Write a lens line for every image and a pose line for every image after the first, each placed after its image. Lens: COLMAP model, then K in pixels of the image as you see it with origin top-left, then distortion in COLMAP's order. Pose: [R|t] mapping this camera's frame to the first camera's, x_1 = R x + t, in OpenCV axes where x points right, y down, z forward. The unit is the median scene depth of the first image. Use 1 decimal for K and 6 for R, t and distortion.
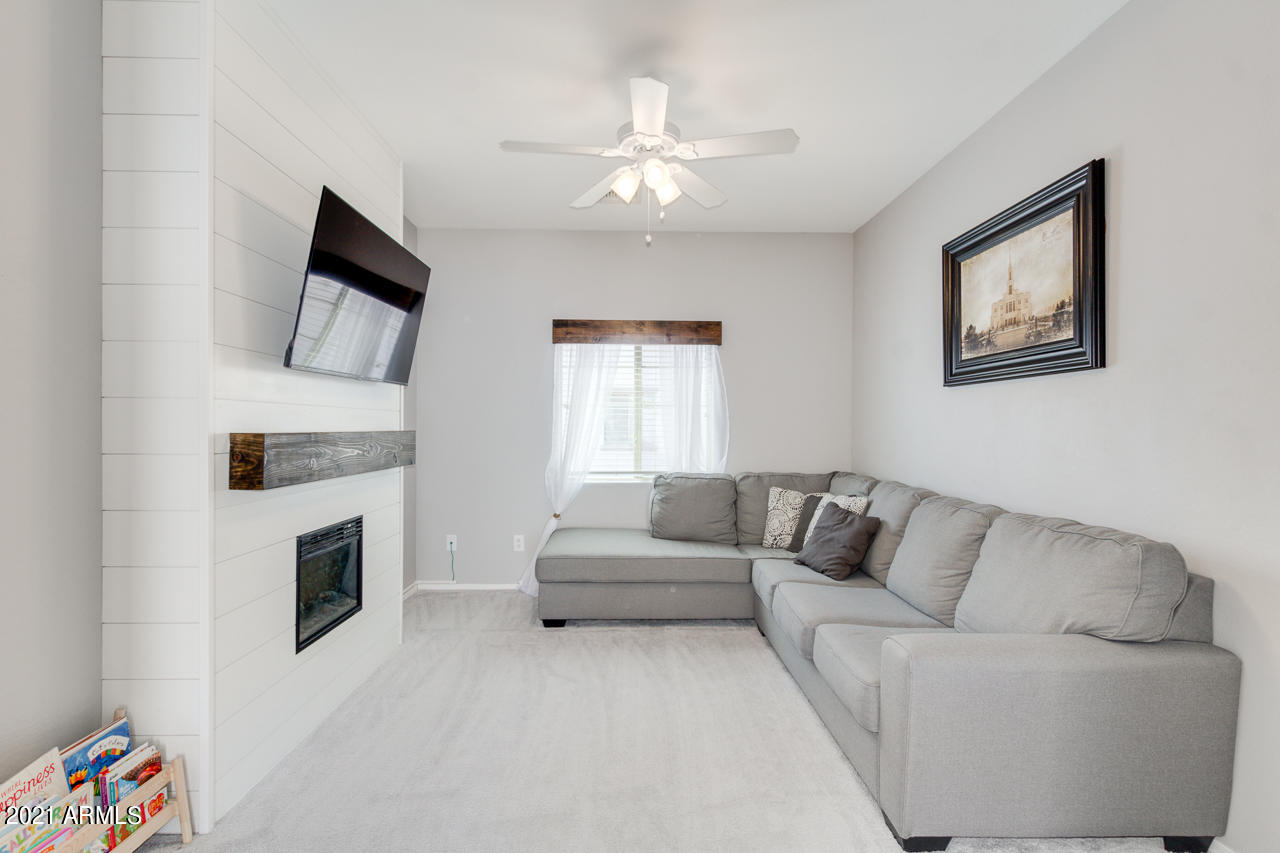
lens RADIAL K [[588.1, 0, 639.3], [0, 588.1, 427.5], [0, 0, 1]] dist [0.007455, -0.003181]
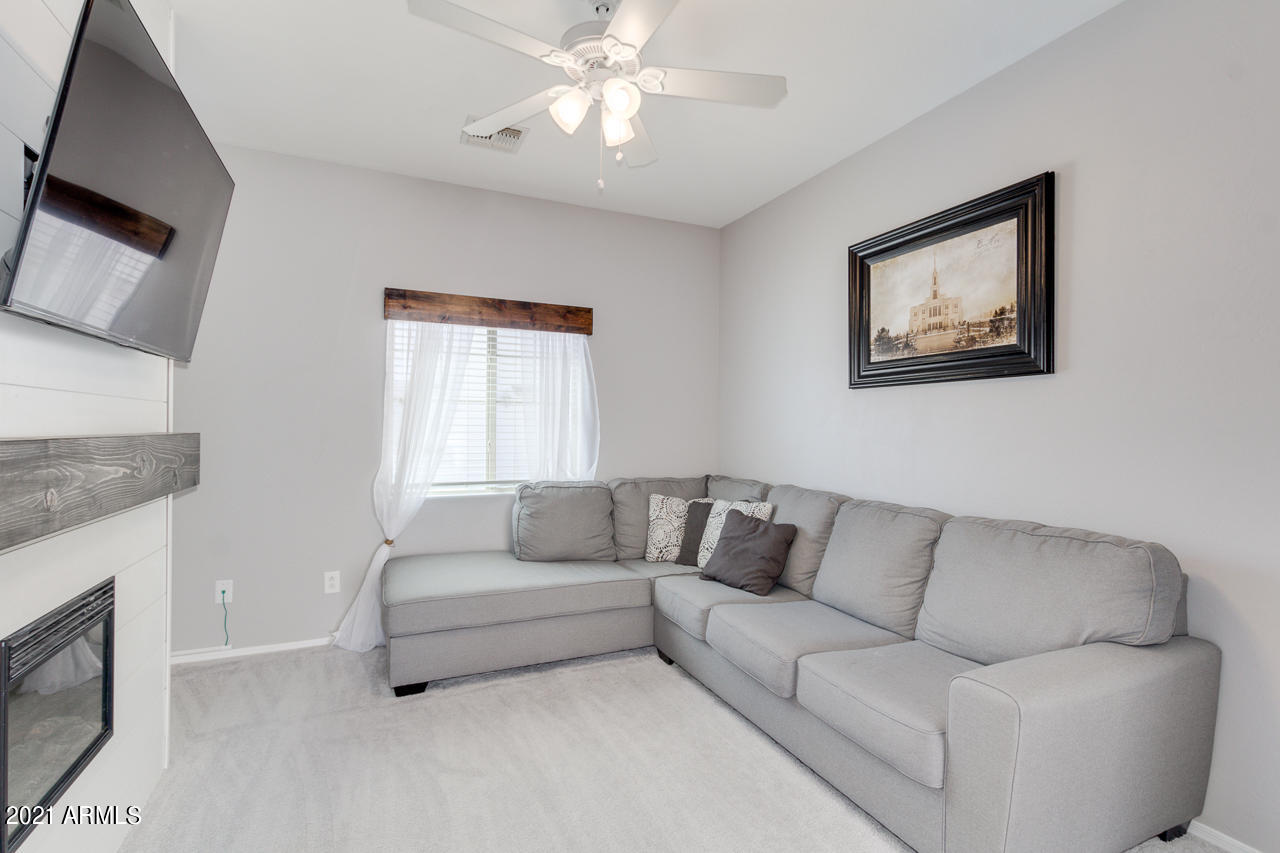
lens RADIAL K [[588.1, 0, 640.6], [0, 588.1, 427.1], [0, 0, 1]] dist [0.007455, -0.003181]
pose [[0.920682, 0.004010, 0.390292, -0.217889], [-0.003872, 0.999992, -0.001142, -0.002406], [-0.390294, -0.000460, 0.920690, 0.250029]]
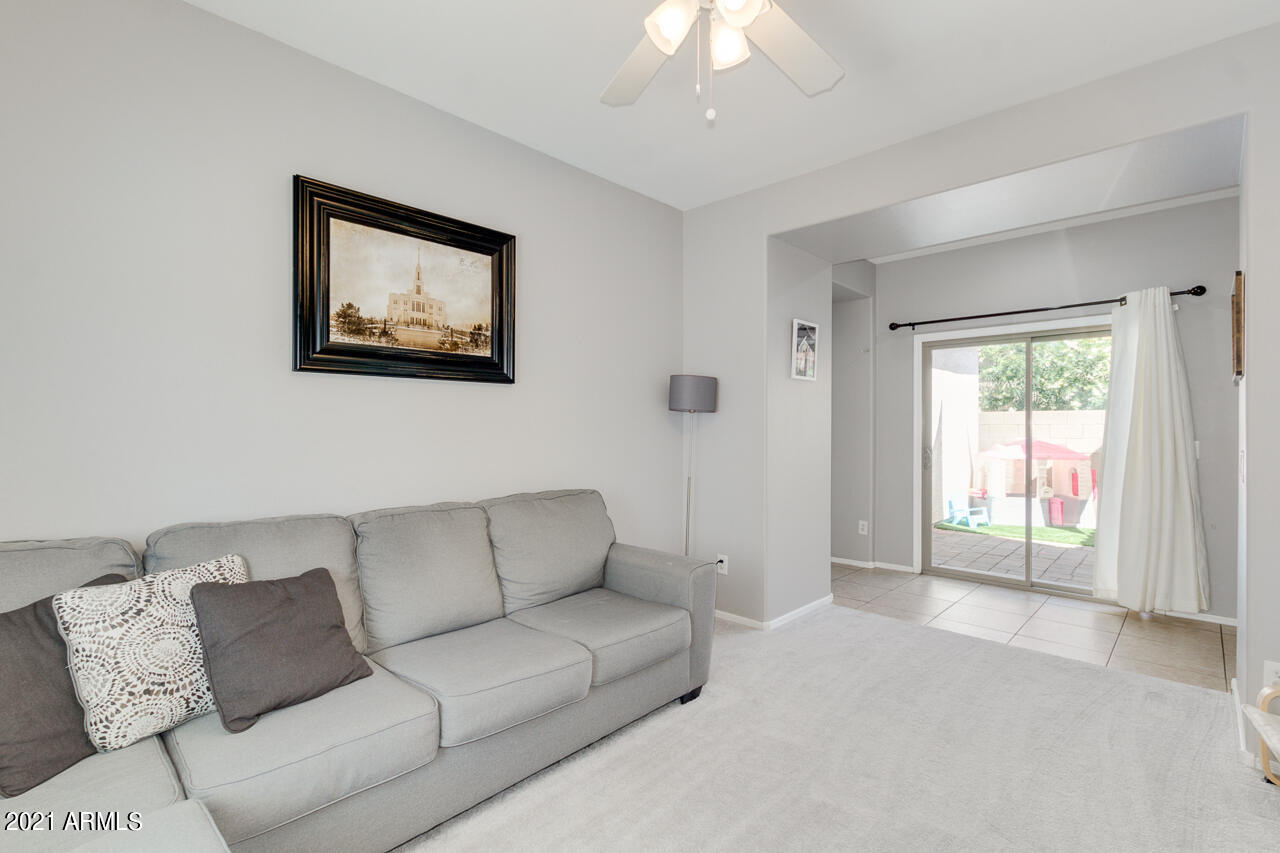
lens RADIAL K [[588.1, 0, 633.7], [0, 588.1, 431.0], [0, 0, 1]] dist [0.007455, -0.003181]
pose [[-0.705065, -0.018521, 0.708901, -0.326219], [-0.006960, 0.999791, 0.019199, -0.013457], [-0.709109, 0.008603, -0.705047, 1.367564]]
